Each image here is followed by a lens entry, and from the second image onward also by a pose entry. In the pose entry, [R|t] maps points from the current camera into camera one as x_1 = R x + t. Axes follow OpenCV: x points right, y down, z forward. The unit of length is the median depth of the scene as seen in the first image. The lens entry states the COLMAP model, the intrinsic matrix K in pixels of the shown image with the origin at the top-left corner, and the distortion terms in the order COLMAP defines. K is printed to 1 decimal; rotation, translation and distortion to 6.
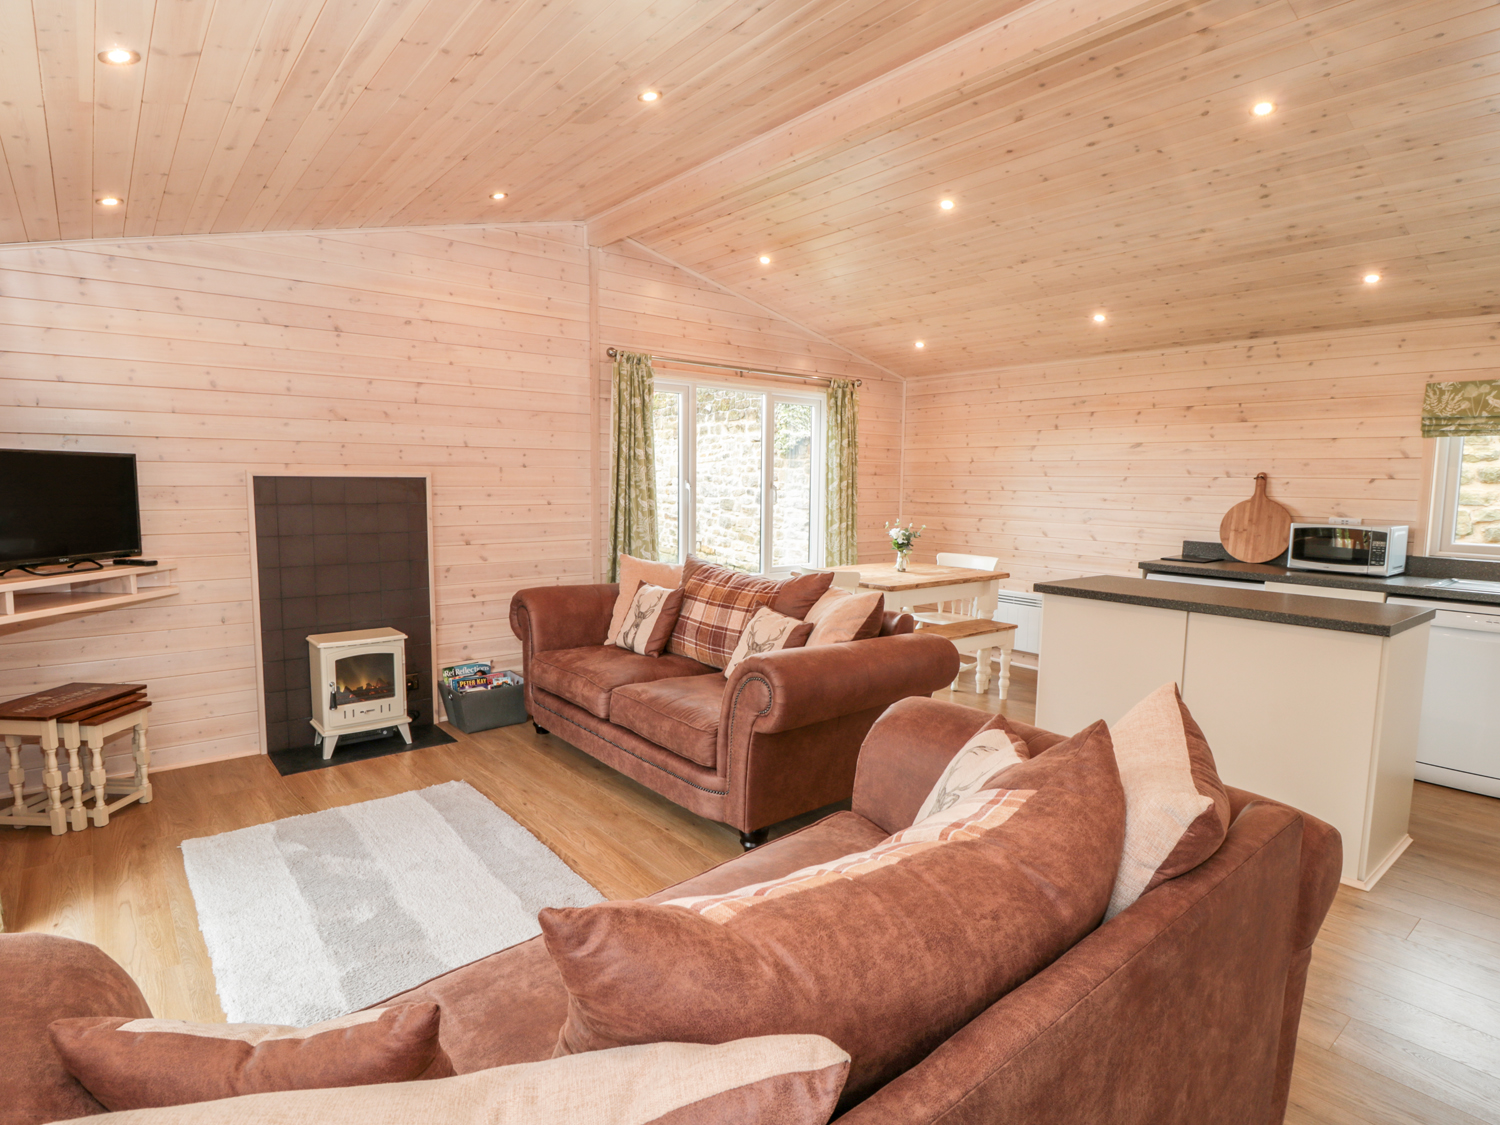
lens RADIAL K [[799.6, 0, 725.5], [0, 799.6, 566.4], [0, 0, 1]] dist [-0.013240, -0.006037]
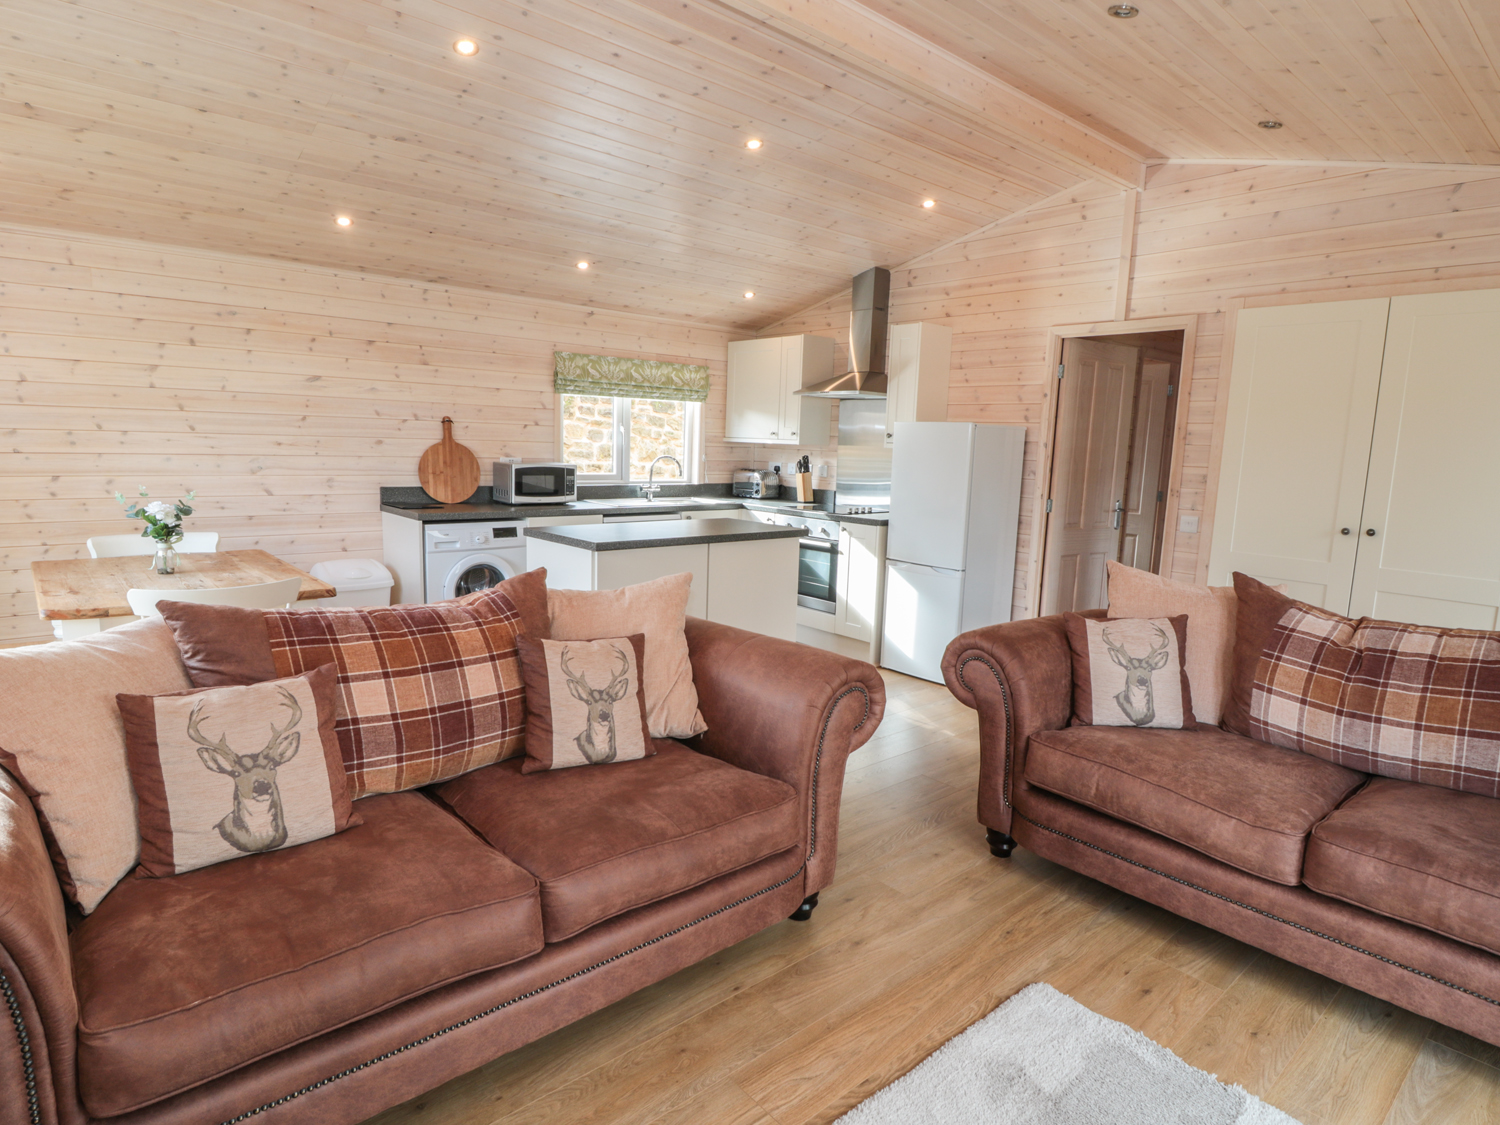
lens RADIAL K [[835.8, 0, 744.3], [0, 835.8, 564.0], [0, 0, 1]] dist [0.002549, -0.015049]
pose [[-0.044975, -0.161018, 0.985926, -0.482215], [0.073358, 0.983728, 0.164005, -0.083153], [-0.996291, 0.079702, -0.032431, 0.697761]]
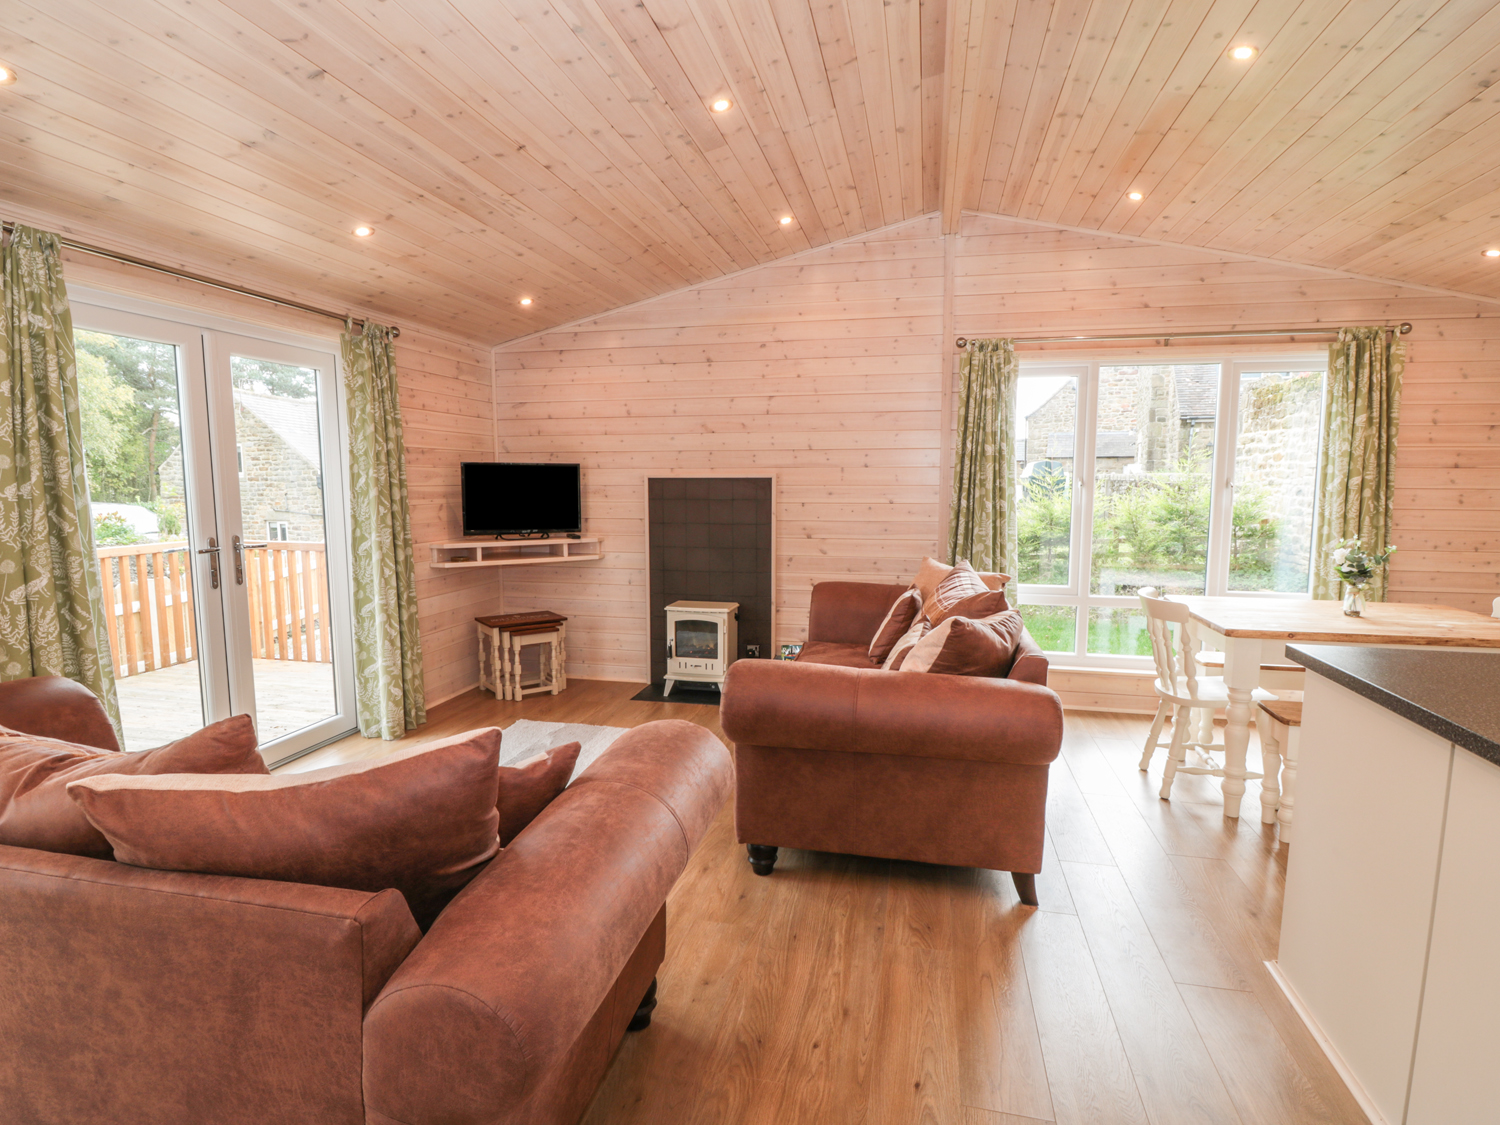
lens RADIAL K [[775.5, 0, 742.0], [0, 775.5, 566.7], [0, 0, 1]] dist [-0.009333, -0.005816]
pose [[0.618536, 0.077575, -0.781918, 0.469900], [-0.077333, 0.996293, 0.037669, -0.021386], [0.781942, 0.037169, 0.622243, 0.261960]]
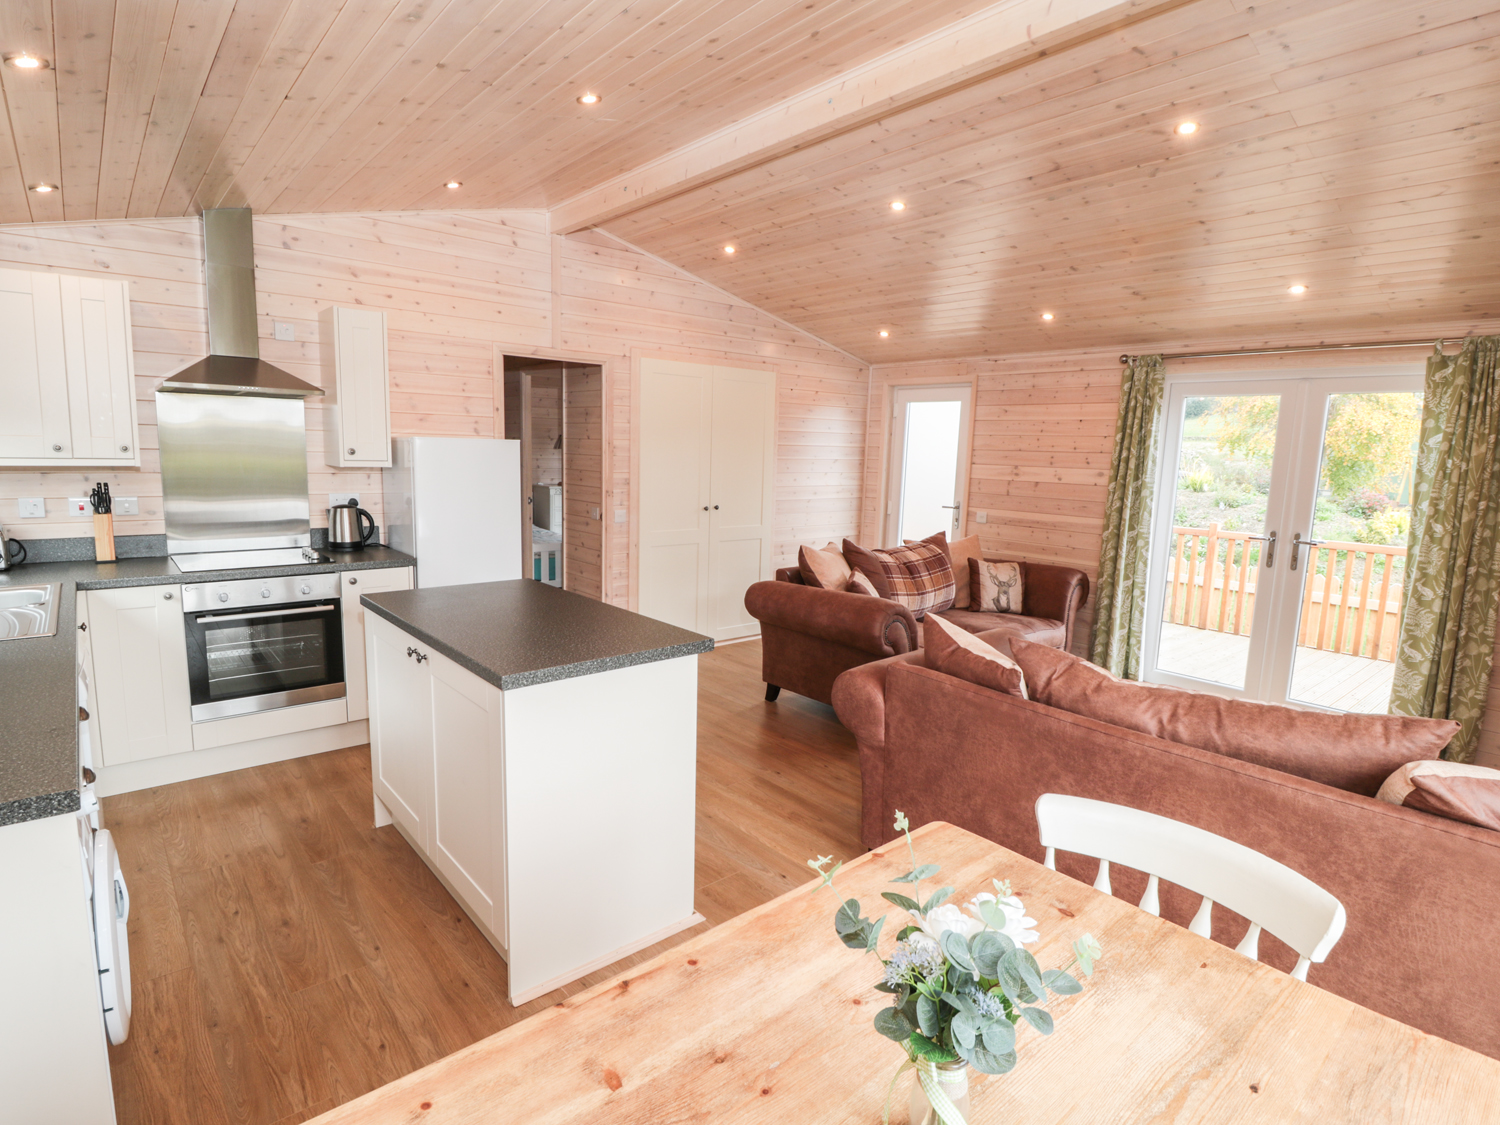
lens RADIAL K [[775.5, 0, 744.7], [0, 775.5, 566.2], [0, 0, 1]] dist [-0.009333, -0.005816]
pose [[-0.998570, -0.035507, -0.039976, 0.316403], [-0.044555, 0.965900, 0.255051, -0.167971], [0.029557, 0.256468, -0.966101, 1.314157]]
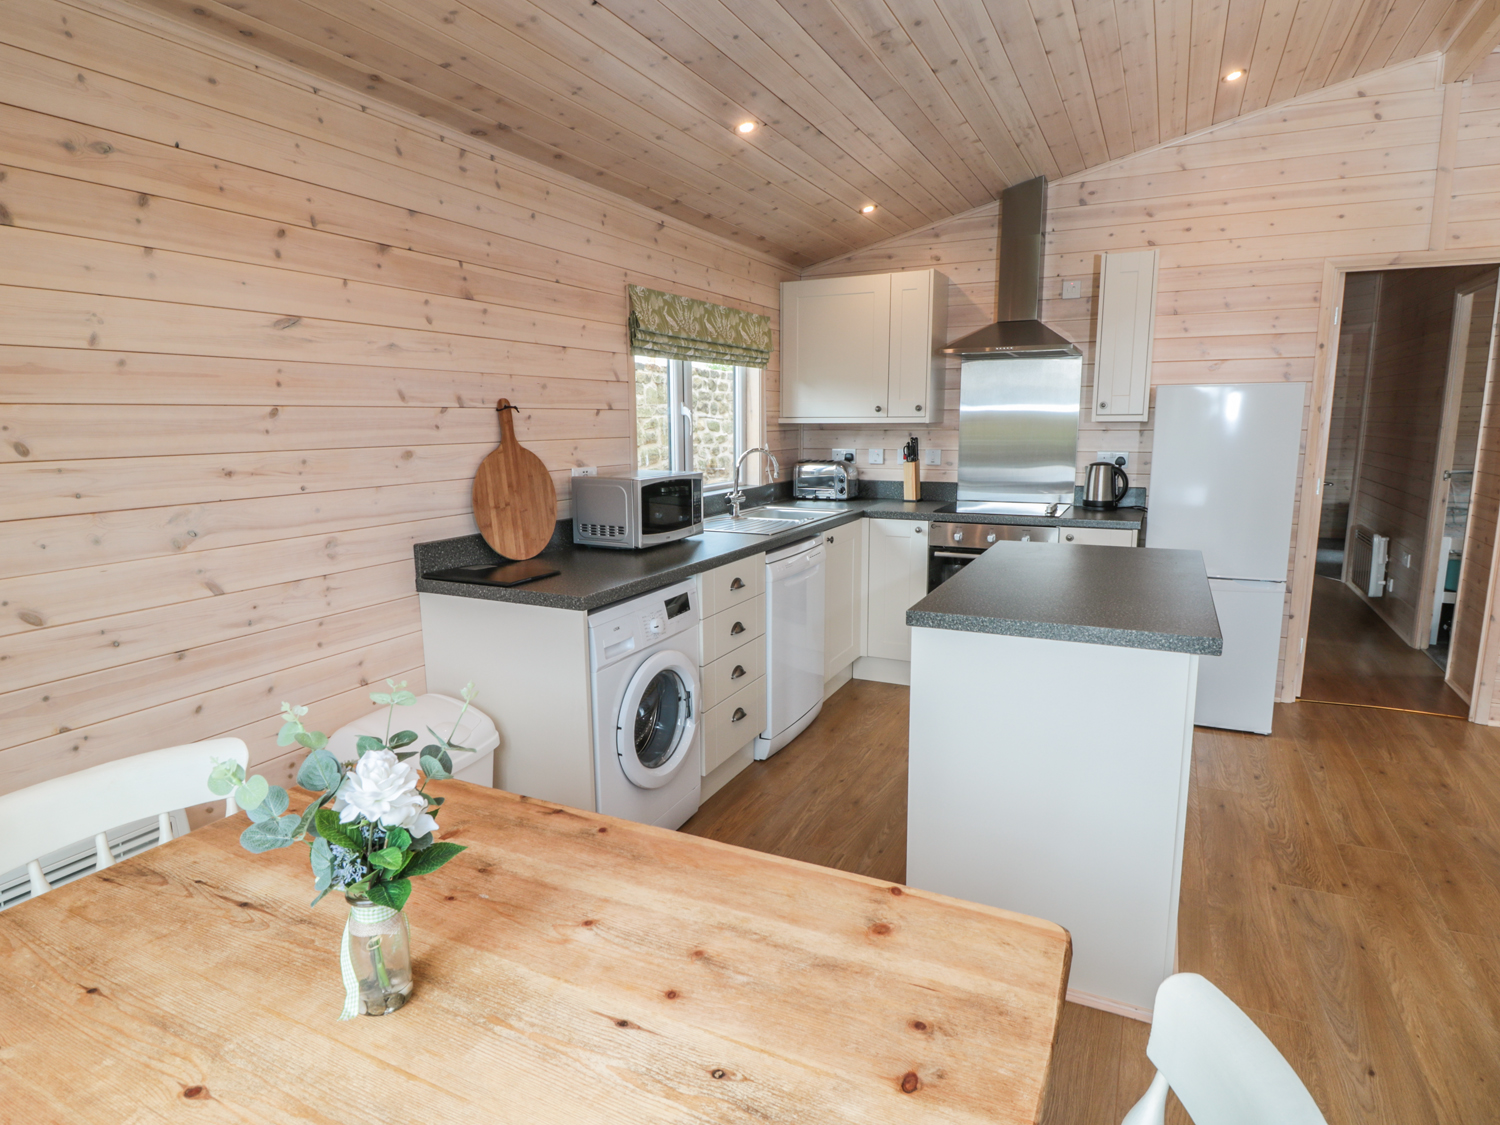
lens RADIAL K [[835.8, 0, 746.9], [0, 835.8, 563.5], [0, 0, 1]] dist [0.002549, -0.015049]
pose [[-0.423613, -0.163416, 0.890981, 0.064468], [0.100709, 0.968999, 0.225607, -0.128034], [-0.900228, 0.185300, -0.394023, 1.159956]]
